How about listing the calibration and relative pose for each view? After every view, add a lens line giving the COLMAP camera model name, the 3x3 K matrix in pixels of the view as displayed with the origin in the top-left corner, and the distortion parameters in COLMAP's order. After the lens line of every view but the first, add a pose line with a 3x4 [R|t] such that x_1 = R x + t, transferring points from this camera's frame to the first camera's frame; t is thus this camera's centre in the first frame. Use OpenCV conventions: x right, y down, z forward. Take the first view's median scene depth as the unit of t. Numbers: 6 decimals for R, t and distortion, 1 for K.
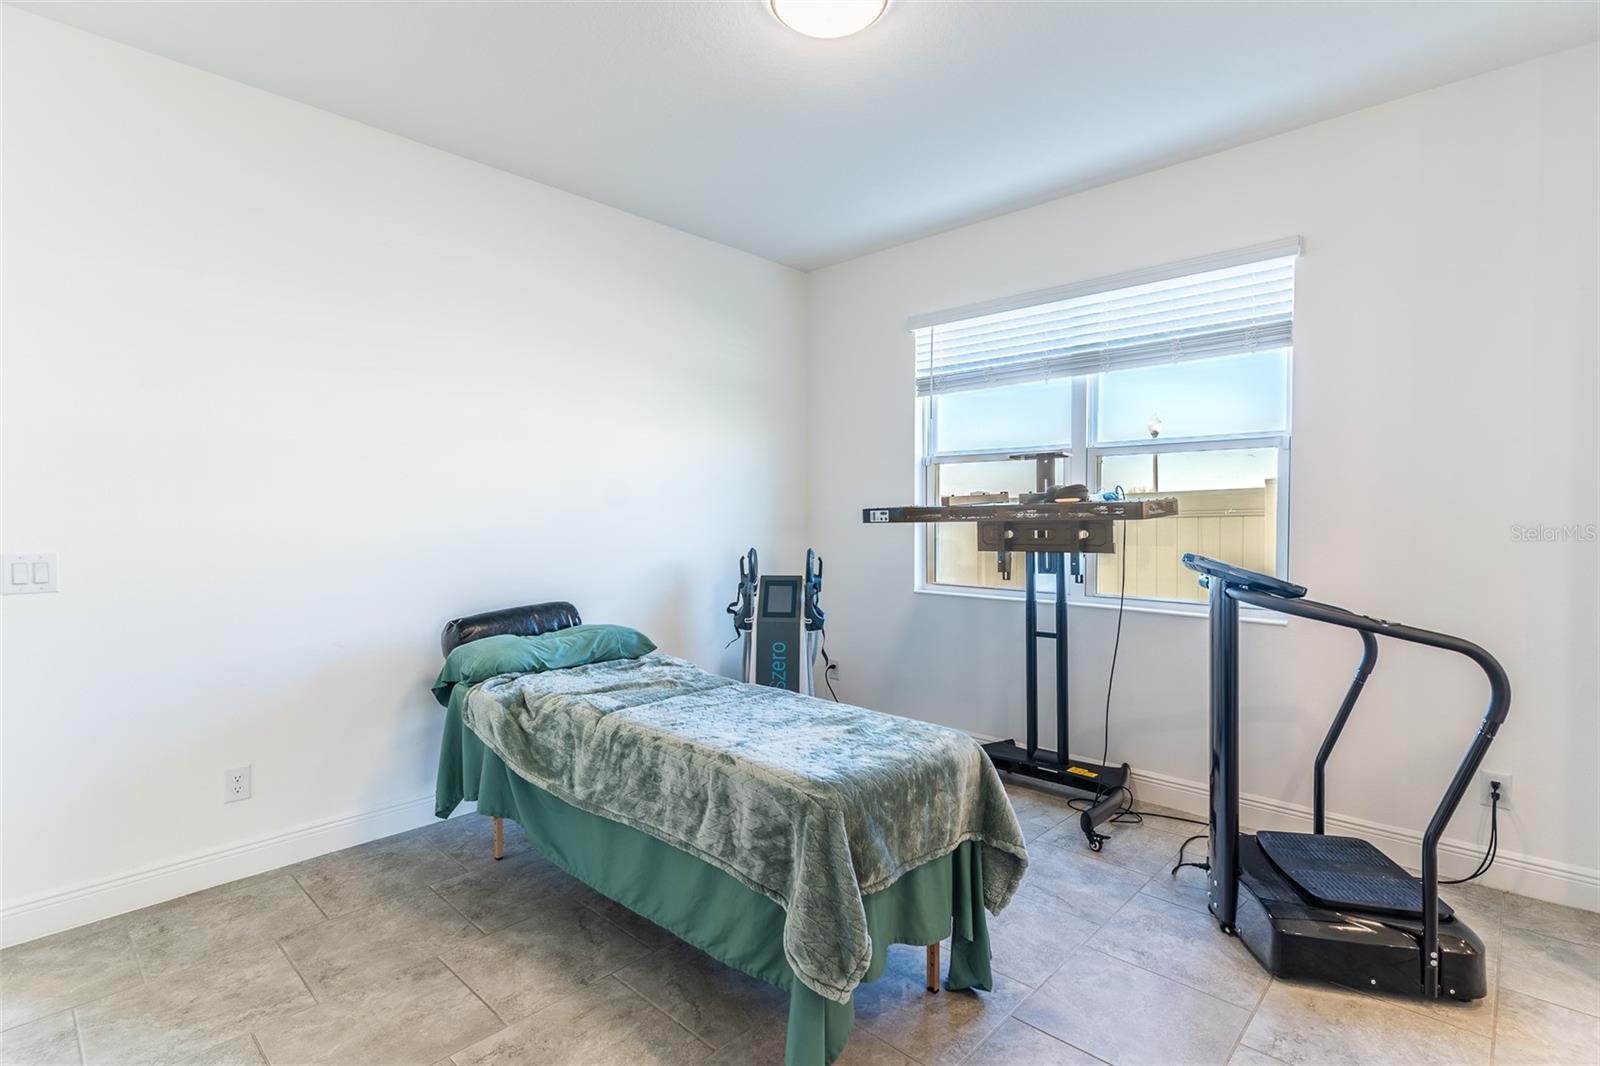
lens RADIAL K [[768.4, 0, 798.7], [0, 768.4, 537.0], [0, 0, 1]] dist [0.006155, -0.001893]
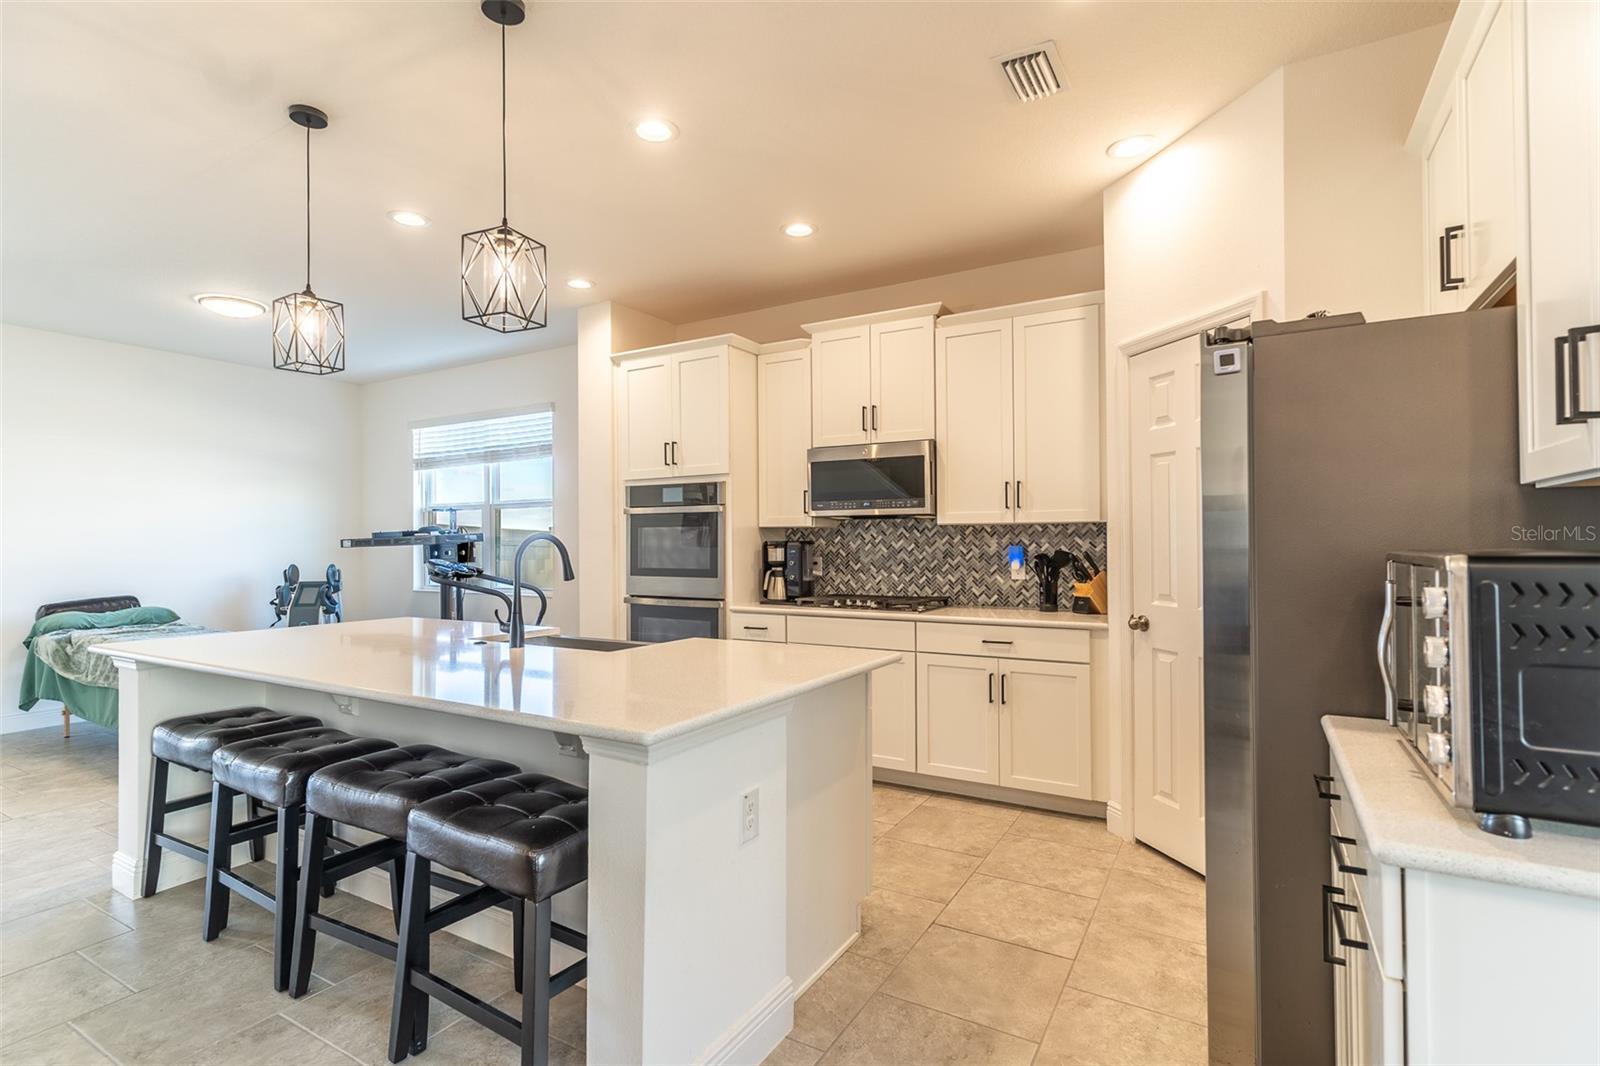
lens RADIAL K [[768.4, 0, 798.6], [0, 768.4, 530.9], [0, 0, 1]] dist [0.006155, -0.001893]
pose [[0.975148, -0.007262, 0.221436, 0.716816], [0.017018, 0.998965, -0.042182, 0.035346], [-0.220900, 0.044903, 0.974262, -0.938282]]
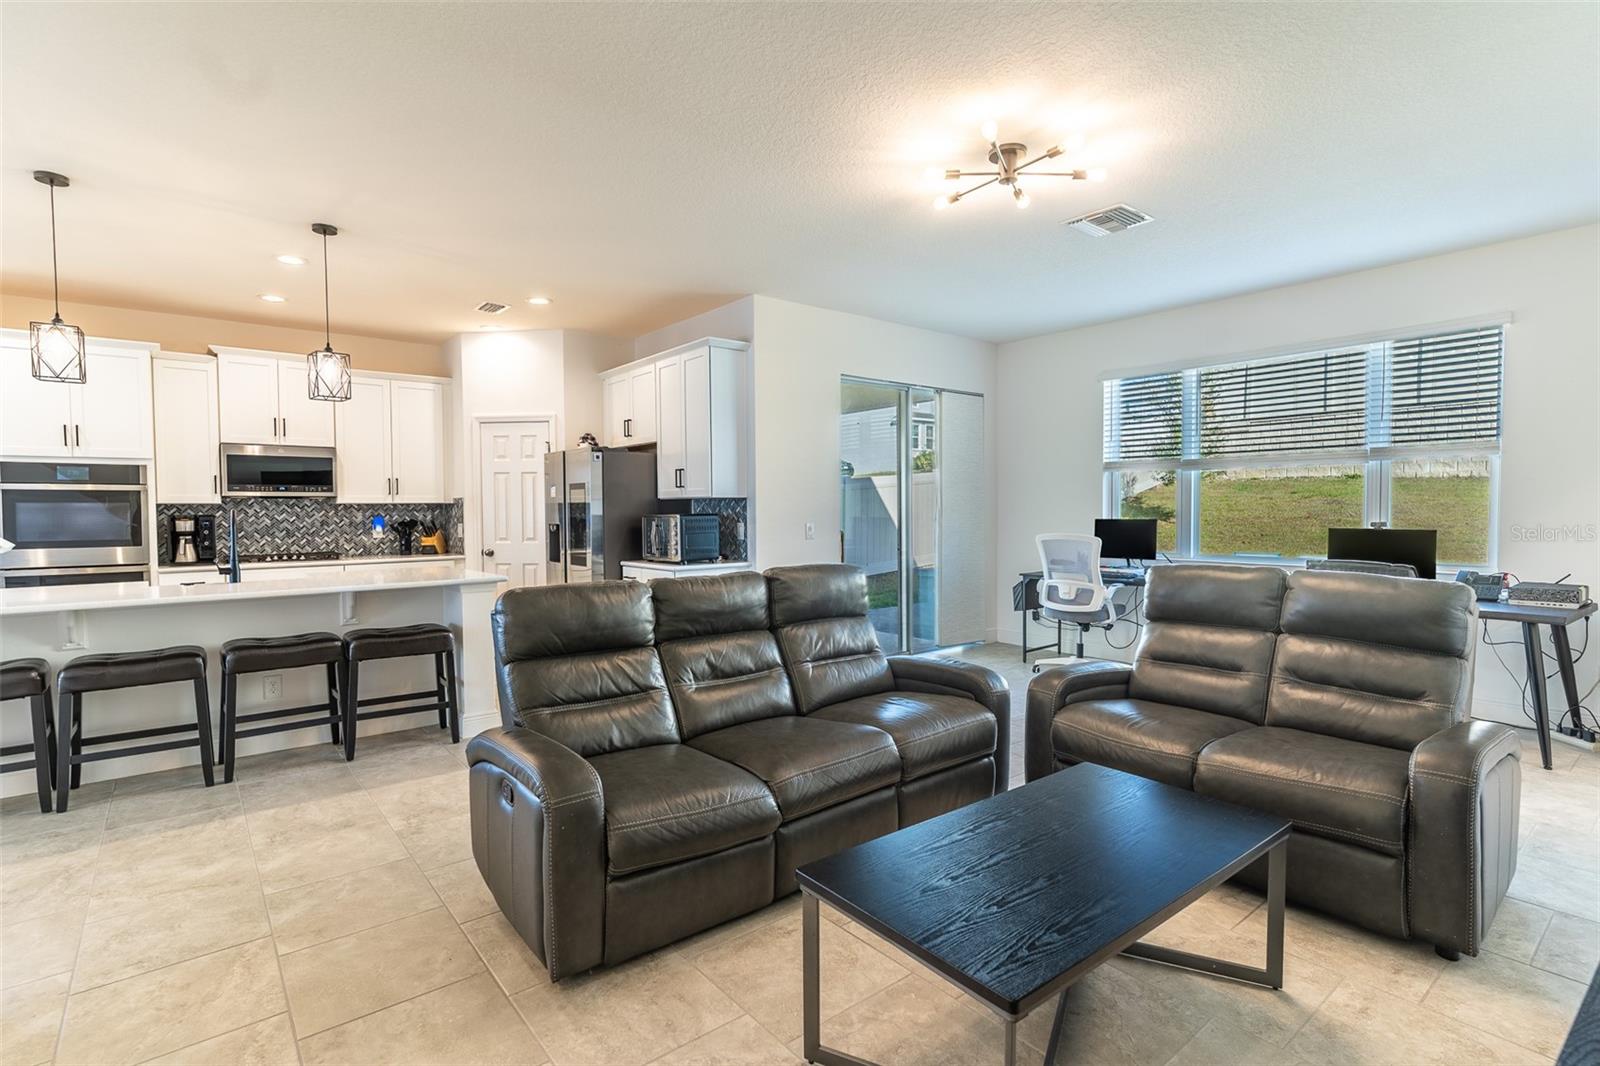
lens RADIAL K [[768.4, 0, 793.8], [0, 768.4, 536.1], [0, 0, 1]] dist [0.006155, -0.001893]
pose [[0.142606, -0.041320, 0.988917, -0.457033], [0.038348, 0.998609, 0.036195, 0.031621], [-0.989036, 0.032761, 0.143992, -1.155528]]
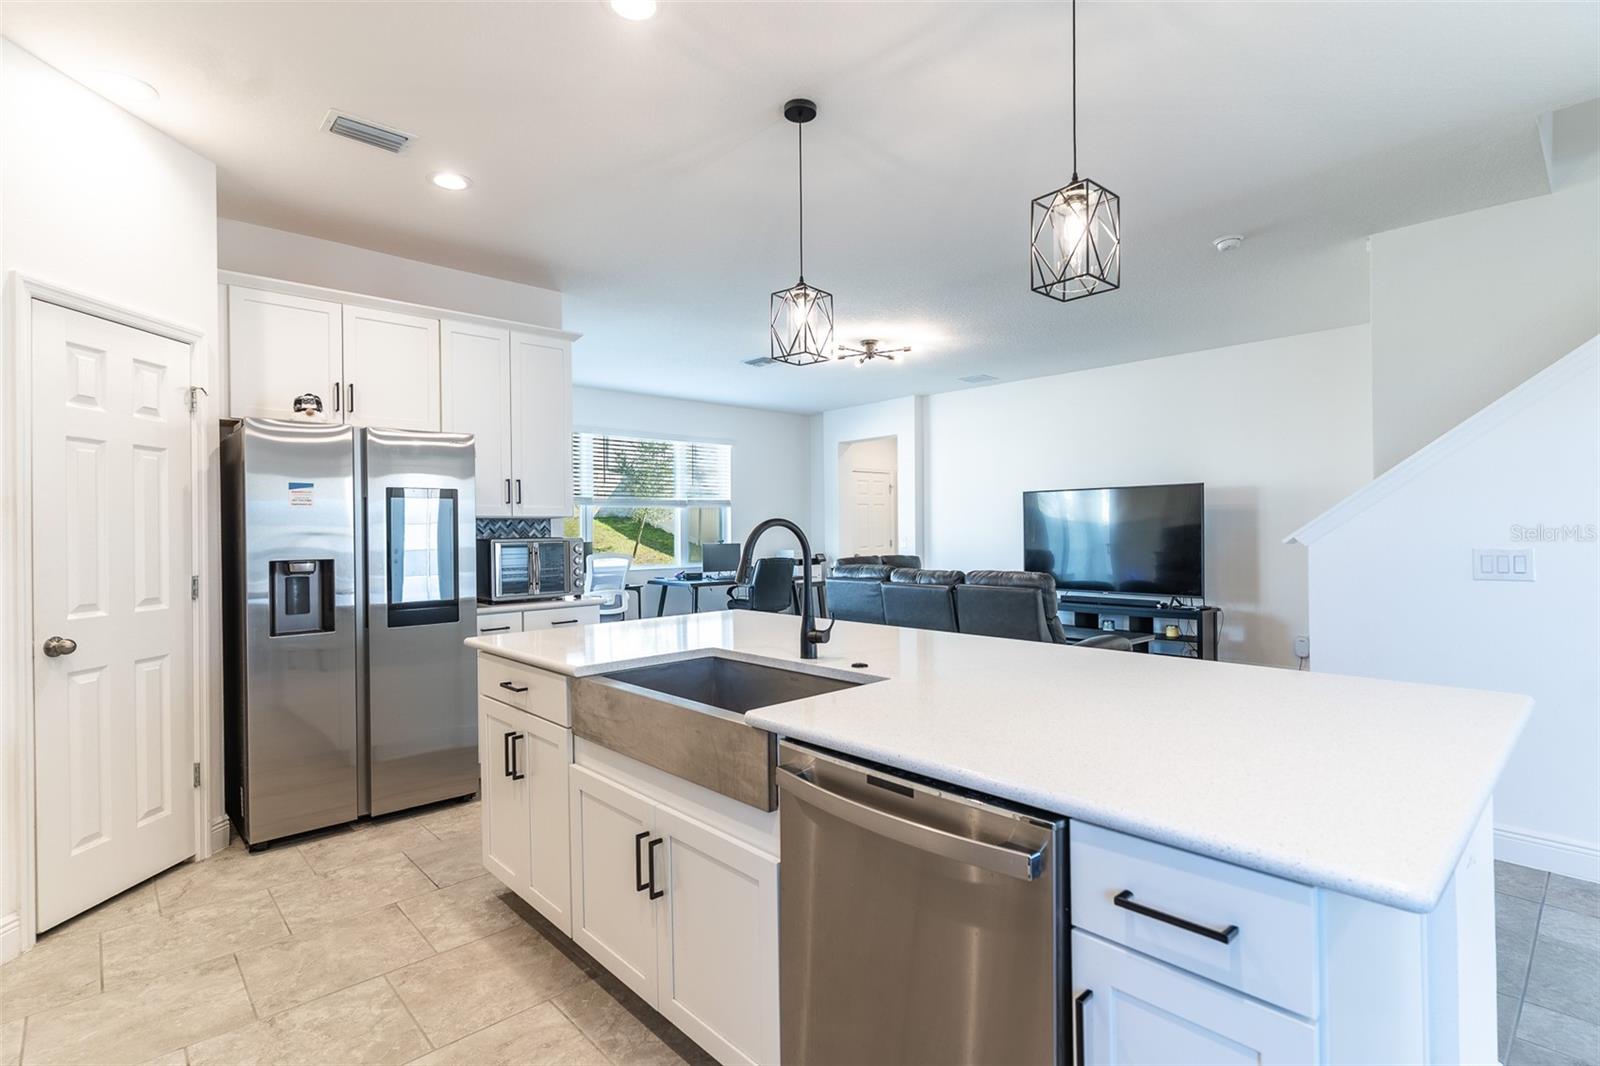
lens RADIAL K [[768.4, 0, 796.4], [0, 768.4, 532.7], [0, 0, 1]] dist [0.006155, -0.001893]
pose [[-0.997221, 0.008547, 0.074002, 0.572172], [0.010955, 0.999421, 0.032201, -0.008561], [-0.073684, 0.032922, -0.996738, 0.521598]]
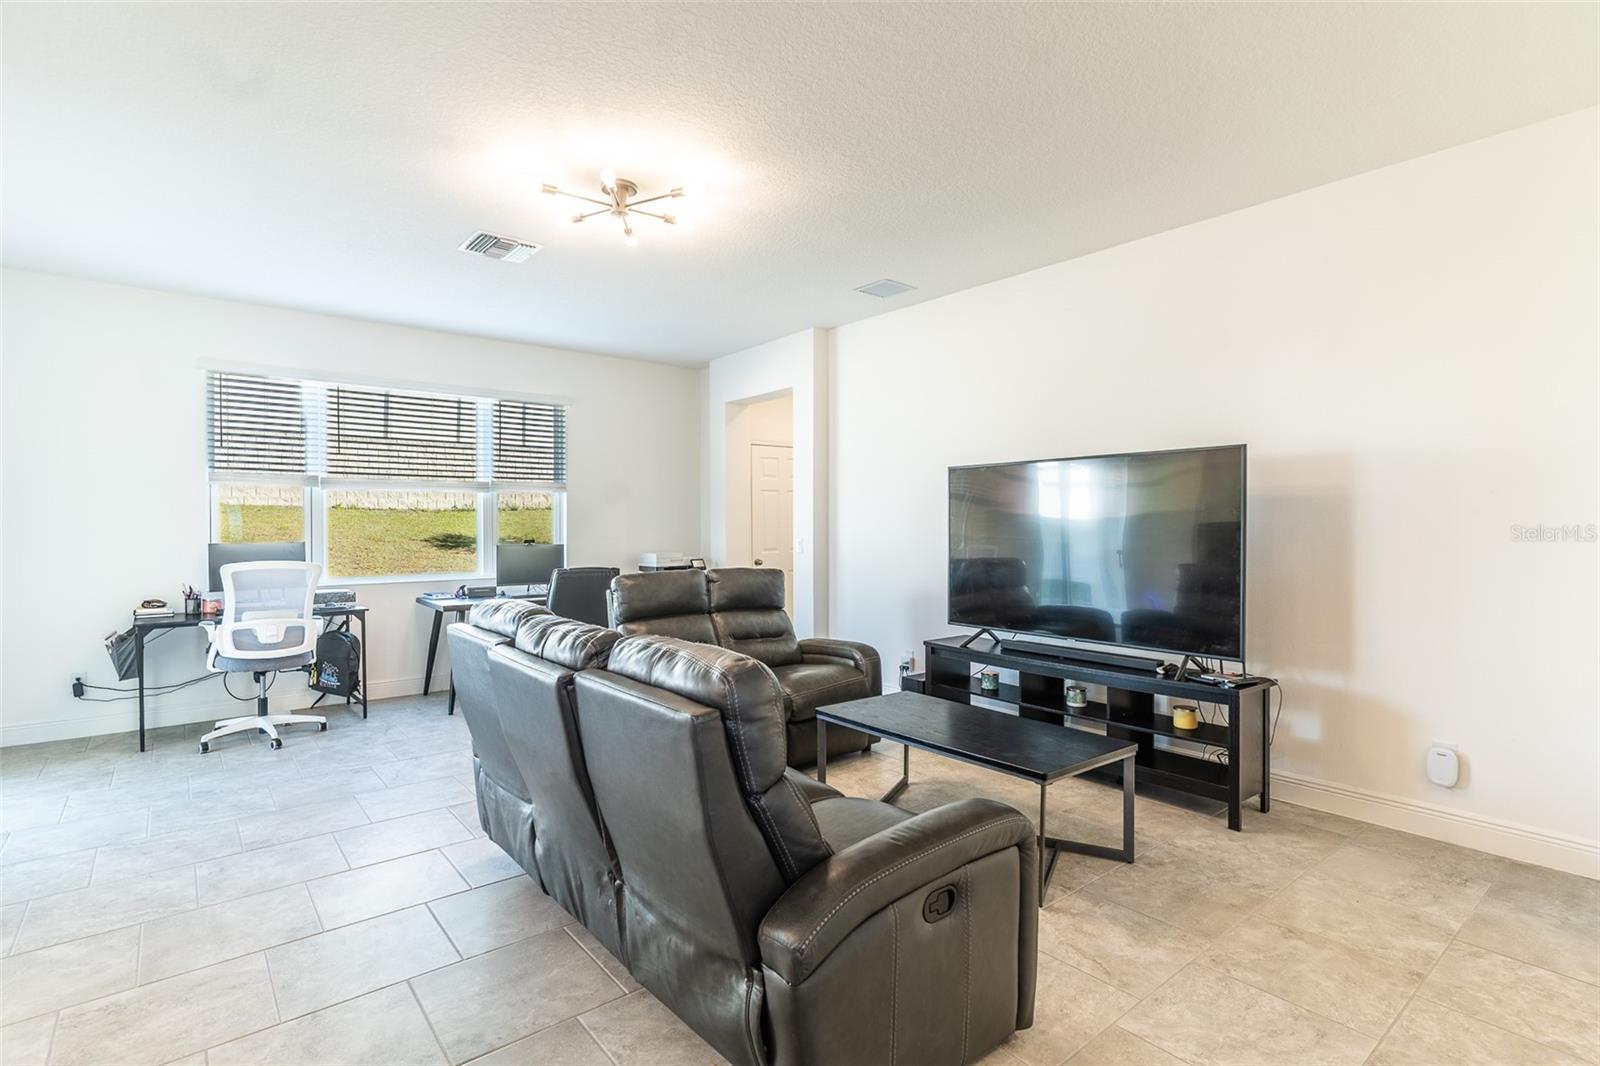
lens RADIAL K [[768.4, 0, 793.6], [0, 768.4, 534.7], [0, 0, 1]] dist [0.006155, -0.001893]
pose [[-0.989558, -0.000700, 0.144135, 0.164398], [0.005611, 0.999043, 0.043369, 0.010852], [-0.144027, 0.043725, -0.988607, -0.334704]]
